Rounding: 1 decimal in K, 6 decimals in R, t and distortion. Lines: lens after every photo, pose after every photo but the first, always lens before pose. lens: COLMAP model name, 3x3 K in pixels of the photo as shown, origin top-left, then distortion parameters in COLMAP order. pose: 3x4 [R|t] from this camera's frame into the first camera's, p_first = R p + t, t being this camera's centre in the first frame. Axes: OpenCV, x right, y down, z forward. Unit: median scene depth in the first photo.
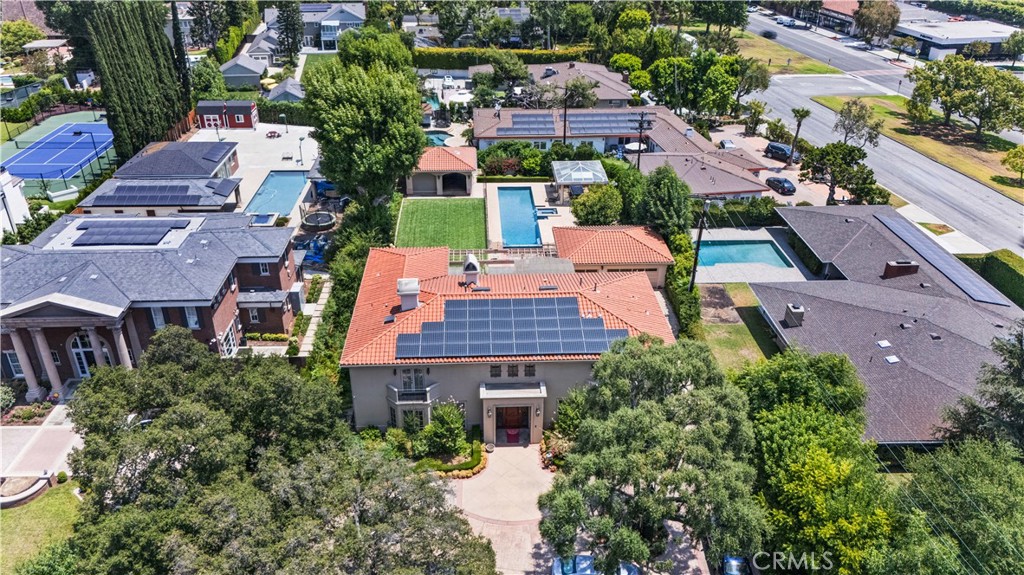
lens RADIAL K [[762.8, 0, 512.0], [0, 762.8, 287.5], [0, 0, 1]] dist [0.031791, -0.000967]
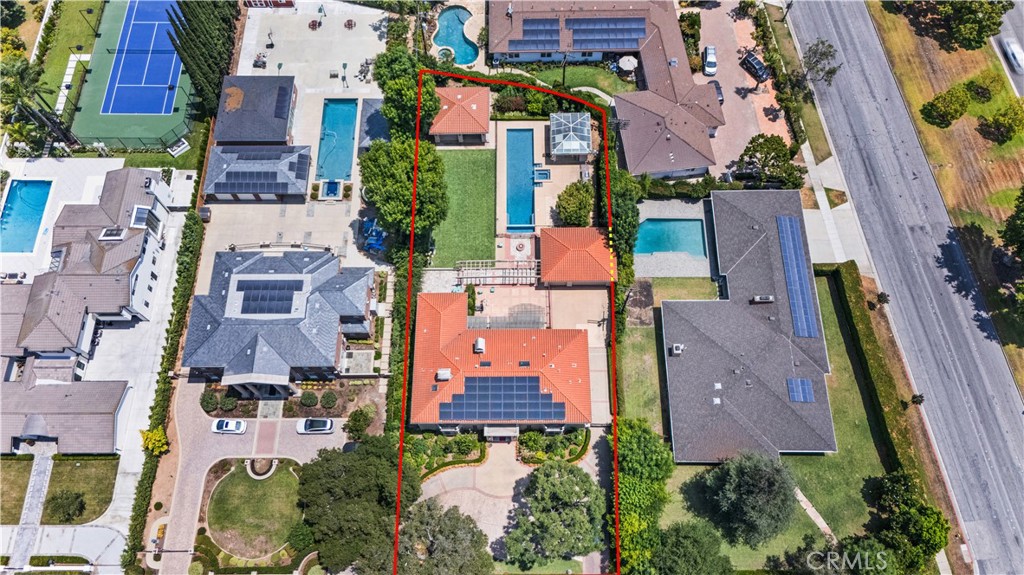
lens RADIAL K [[762.8, 0, 512.0], [0, 762.8, 287.5], [0, 0, 1]] dist [0.031791, -0.000967]
pose [[0.998717, 0.034003, -0.037525, 0.056369], [-0.003852, 0.789896, 0.613229, -0.855328], [0.050492, -0.612298, 0.789013, -0.185489]]
